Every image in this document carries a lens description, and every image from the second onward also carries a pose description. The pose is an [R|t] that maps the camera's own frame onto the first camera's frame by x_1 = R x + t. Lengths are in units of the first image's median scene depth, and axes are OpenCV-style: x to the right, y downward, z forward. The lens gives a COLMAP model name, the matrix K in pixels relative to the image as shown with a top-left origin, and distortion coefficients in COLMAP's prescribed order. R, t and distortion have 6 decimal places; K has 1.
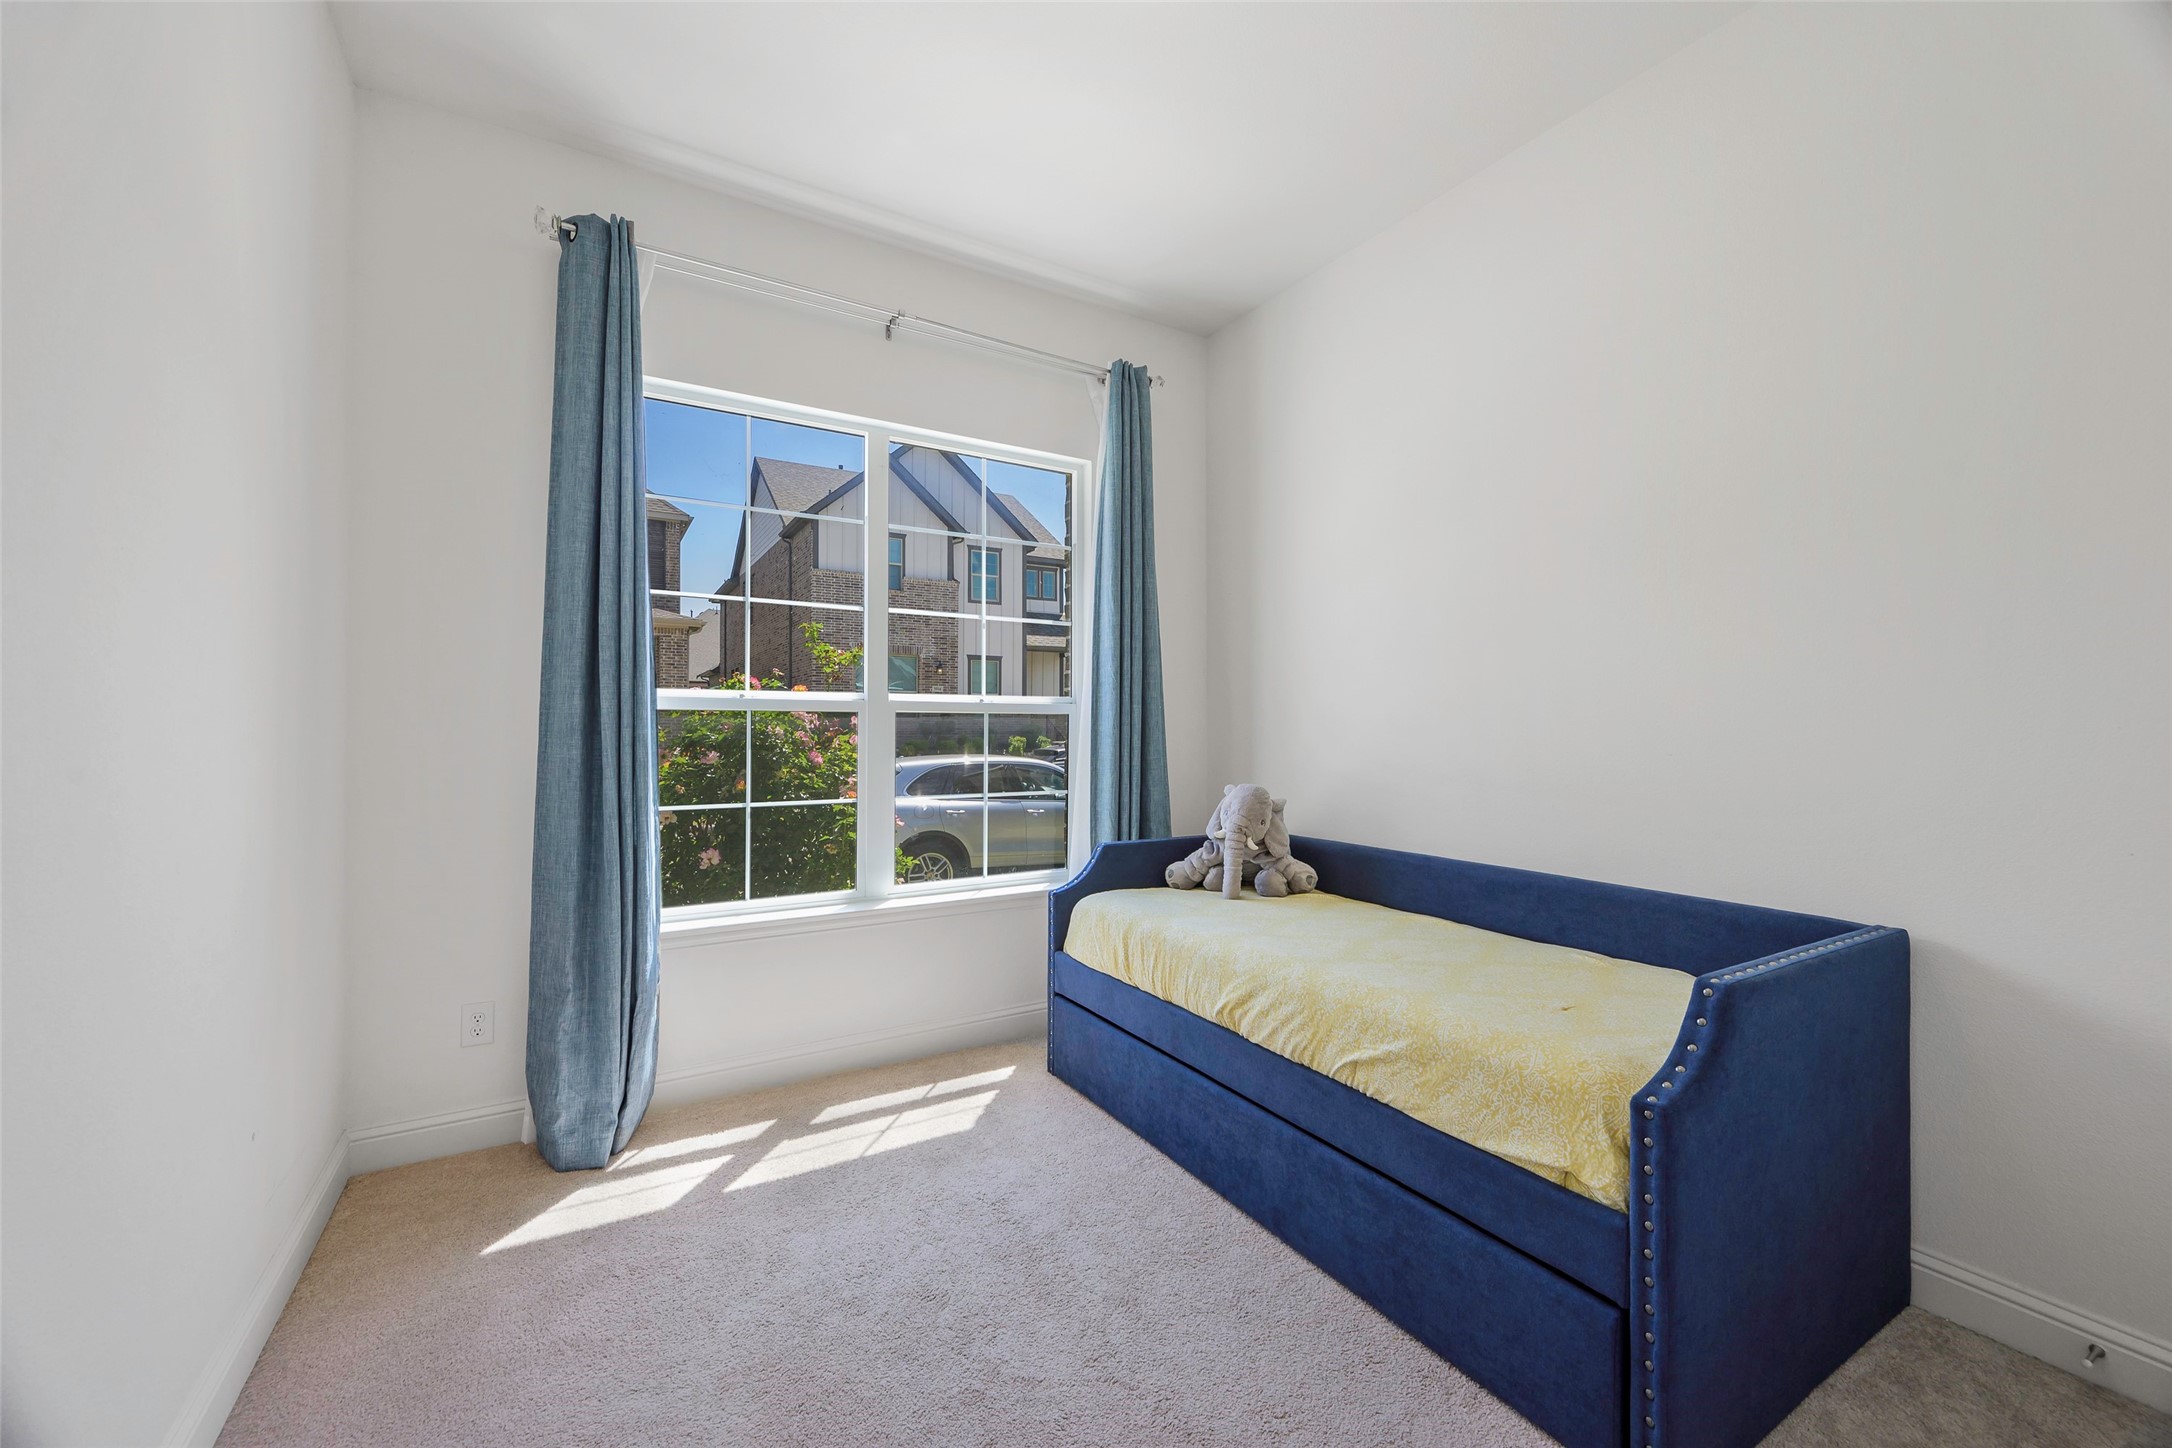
lens RADIAL K [[851.1, 0, 1080.9], [0, 851.1, 717.5], [0, 0, 1]] dist [-0.001344, -0.000019]
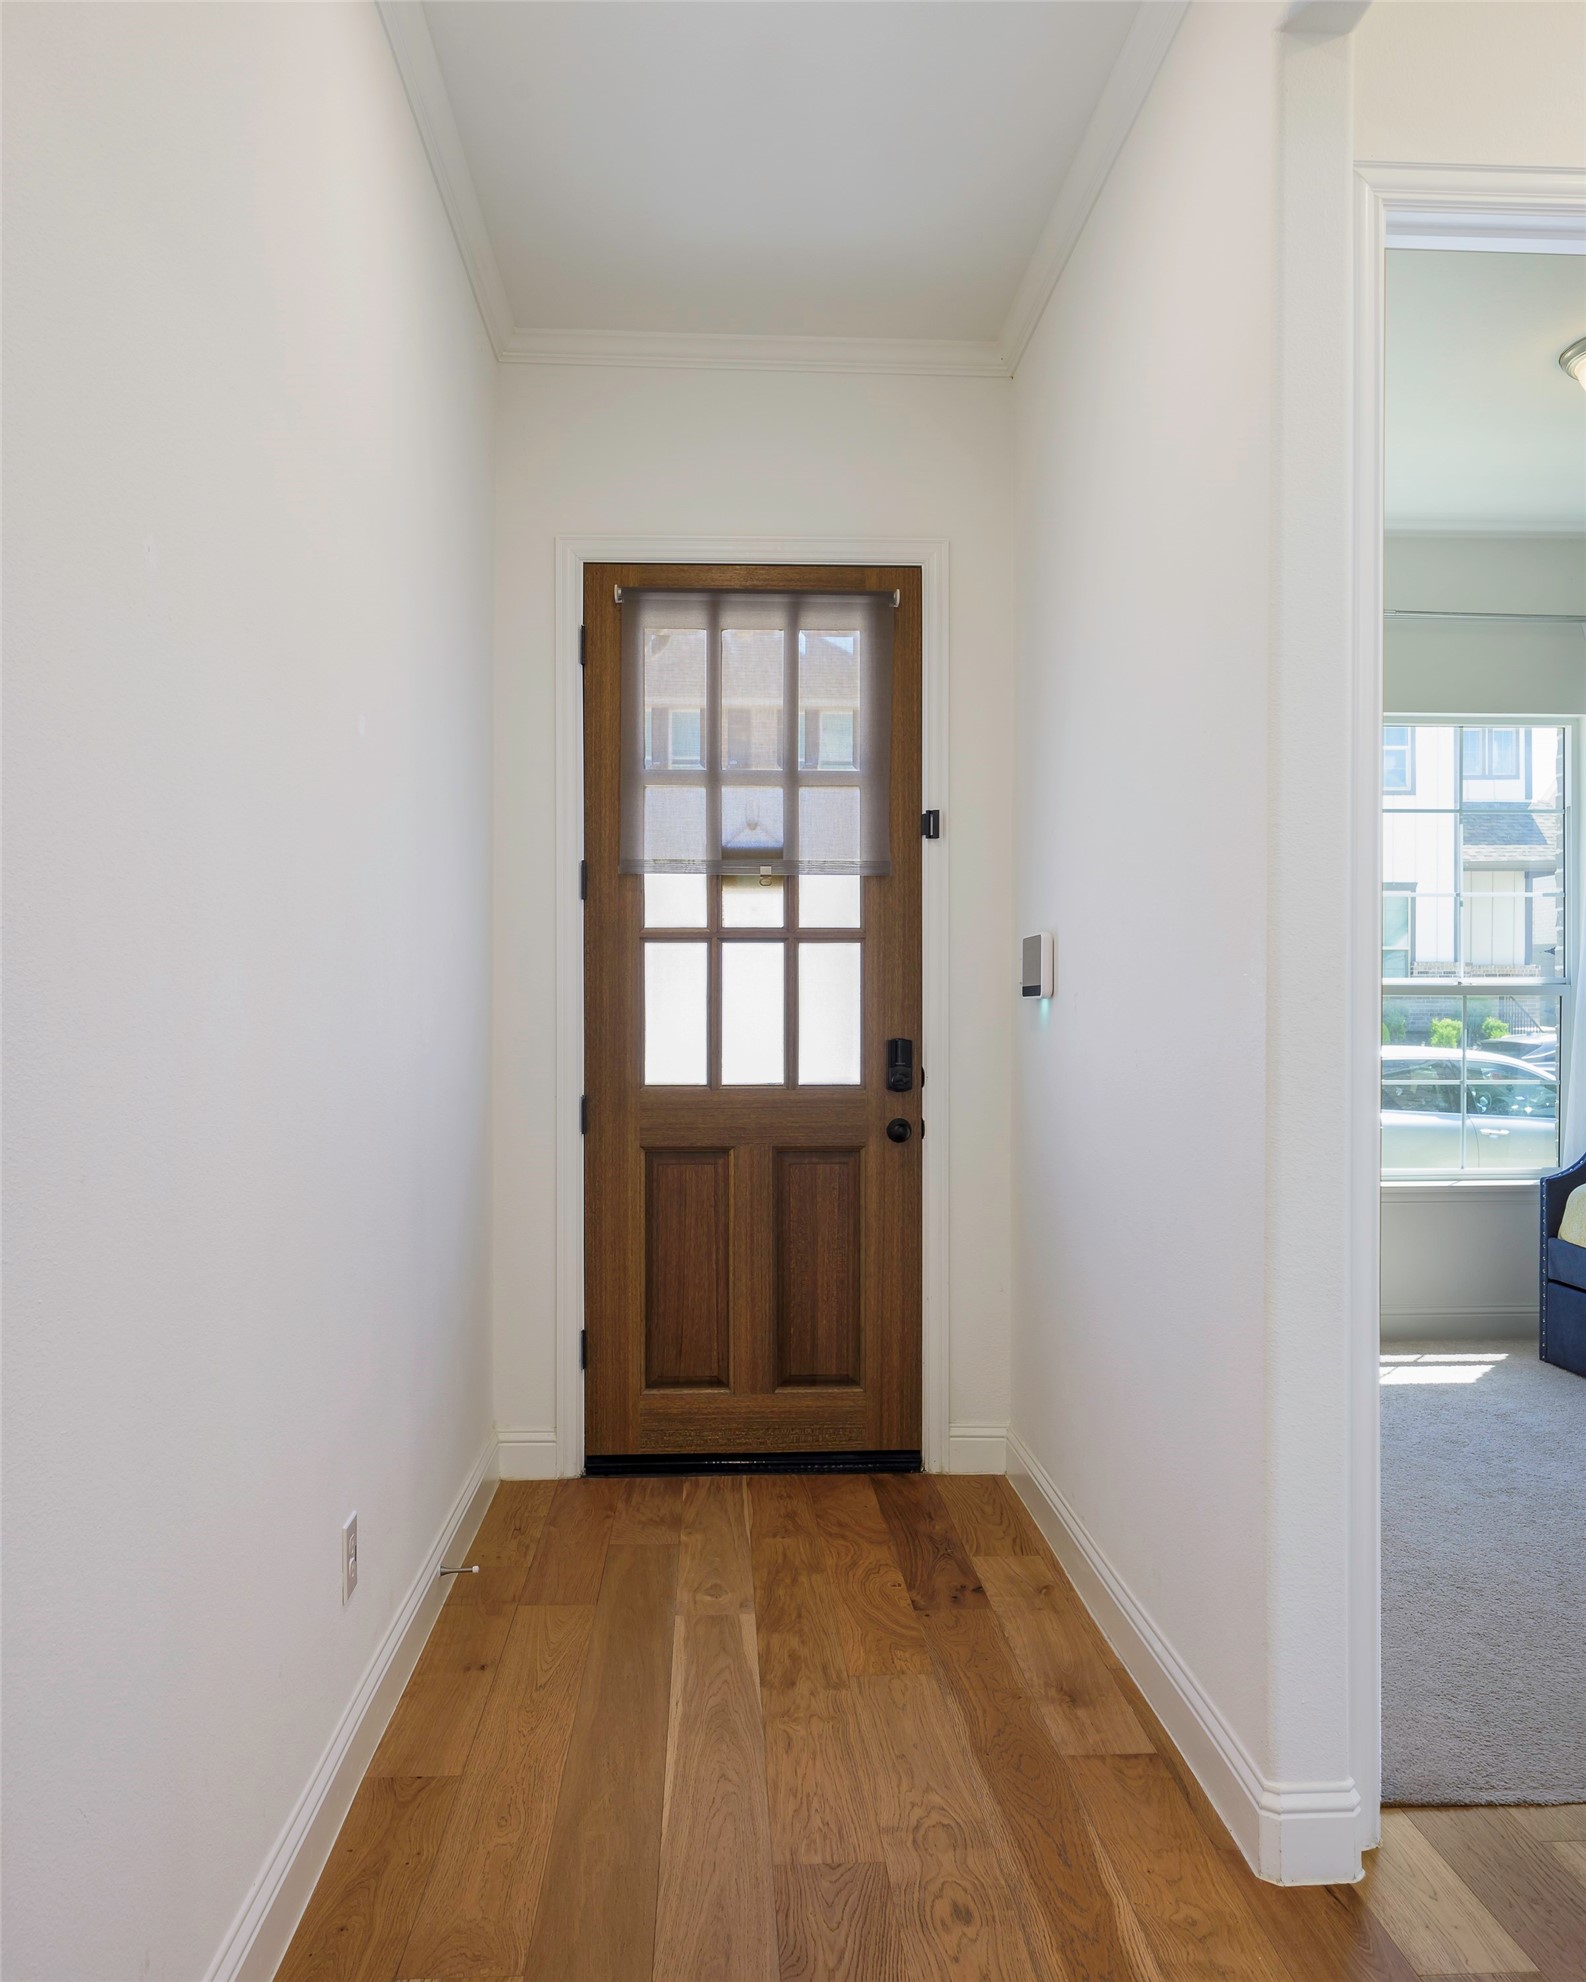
lens RADIAL K [[1422.4, 0, 792.2], [0, 1422.4, 996.4], [0, 0, 1]] dist [-0.010010, -0.001168]
pose [[0.877281, -0.004145, -0.479960, -0.009130], [0.008002, 0.999950, 0.005991, -0.024557], [0.479911, -0.009096, 0.877270, -0.866595]]
